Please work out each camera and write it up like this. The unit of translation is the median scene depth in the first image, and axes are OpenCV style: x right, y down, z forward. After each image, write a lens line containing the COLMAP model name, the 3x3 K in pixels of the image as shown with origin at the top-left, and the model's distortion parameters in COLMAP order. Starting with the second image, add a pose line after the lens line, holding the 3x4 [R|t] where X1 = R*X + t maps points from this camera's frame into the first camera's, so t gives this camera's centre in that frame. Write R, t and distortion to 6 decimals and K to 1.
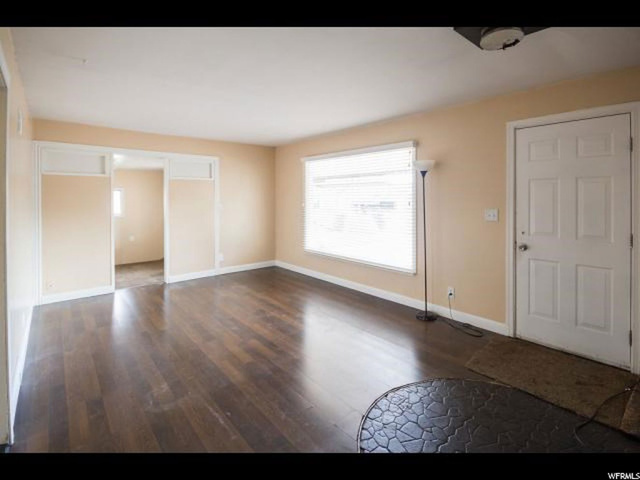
lens RADIAL K [[322.2, 0, 320.0], [0, 322.2, 240.0], [0, 0, 1]] dist [0.001580, 0.000107]
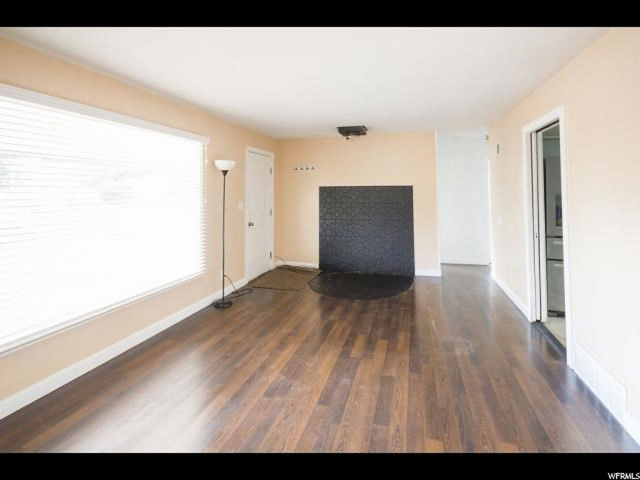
lens RADIAL K [[322.2, 0, 320.0], [0, 322.2, 240.0], [0, 0, 1]] dist [0.001580, 0.000107]
pose [[-0.568823, -0.114886, 0.814397, -0.785832], [0.114644, 0.969453, 0.216834, -0.185188], [-0.814431, 0.216705, -0.538276, 1.387225]]
